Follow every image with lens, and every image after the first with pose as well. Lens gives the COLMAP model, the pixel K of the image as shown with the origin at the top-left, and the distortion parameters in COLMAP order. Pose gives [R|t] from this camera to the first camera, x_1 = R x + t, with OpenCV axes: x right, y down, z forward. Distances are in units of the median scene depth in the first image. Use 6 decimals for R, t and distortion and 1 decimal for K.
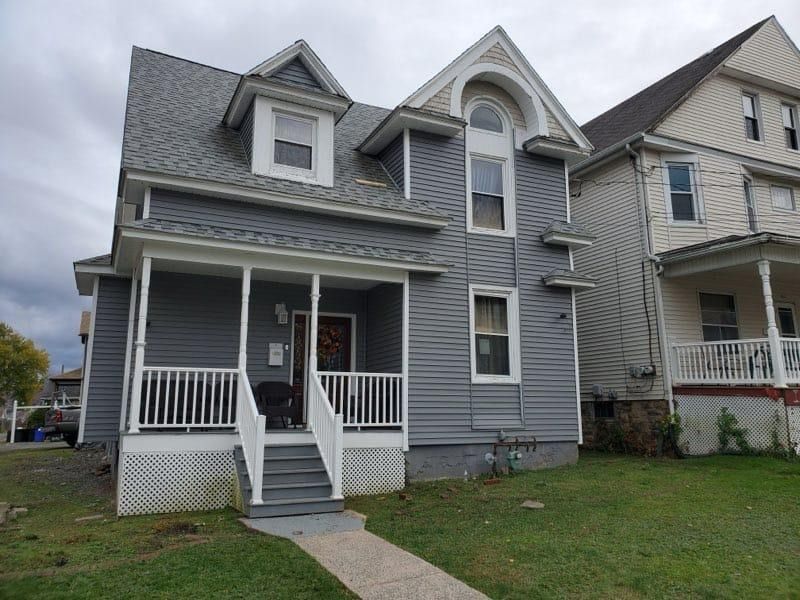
lens RADIAL K [[633.6, 0, 400.2], [0, 633.6, 302.3], [0, 0, 1]] dist [0.046804, -0.005016]
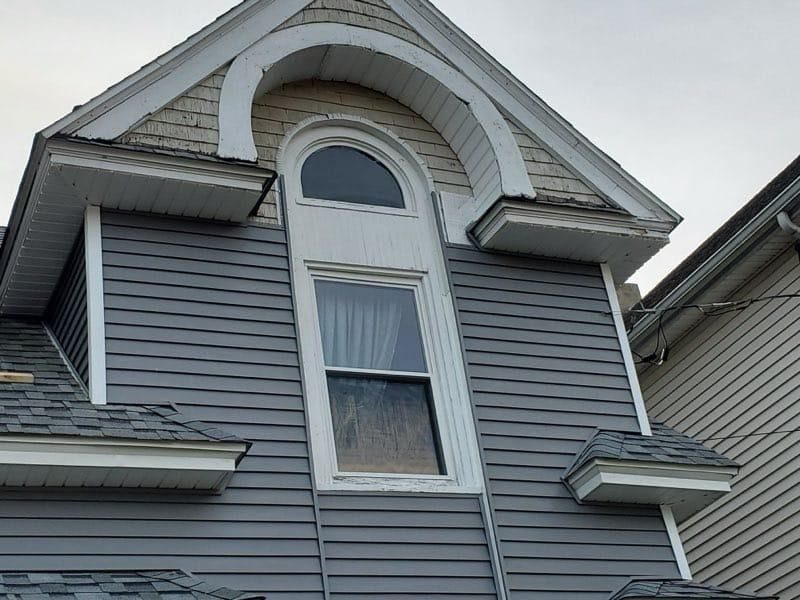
lens RADIAL K [[1374.2, 0, 396.5], [0, 1374.2, 295.4], [0, 0, 1]] dist [0.406128, -1.465374]
pose [[0.990594, -0.133875, 0.028288, 0.133178], [0.135517, 0.931313, -0.338070, 0.034790], [0.018914, 0.338724, 0.940696, 0.317082]]
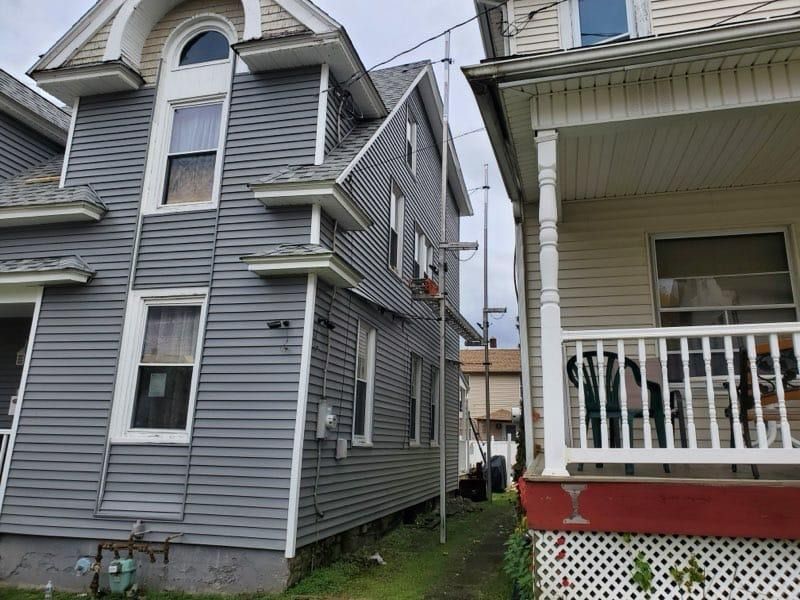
lens RADIAL K [[602.6, 0, 400.0], [0, 602.6, 300.0], [0, 0, 1]] dist [-0.005404, -0.001568]
pose [[0.779669, -0.117963, -0.614980, 0.683983], [0.088264, 0.992993, -0.078571, 0.052592], [0.619940, 0.006979, 0.784618, 0.643129]]
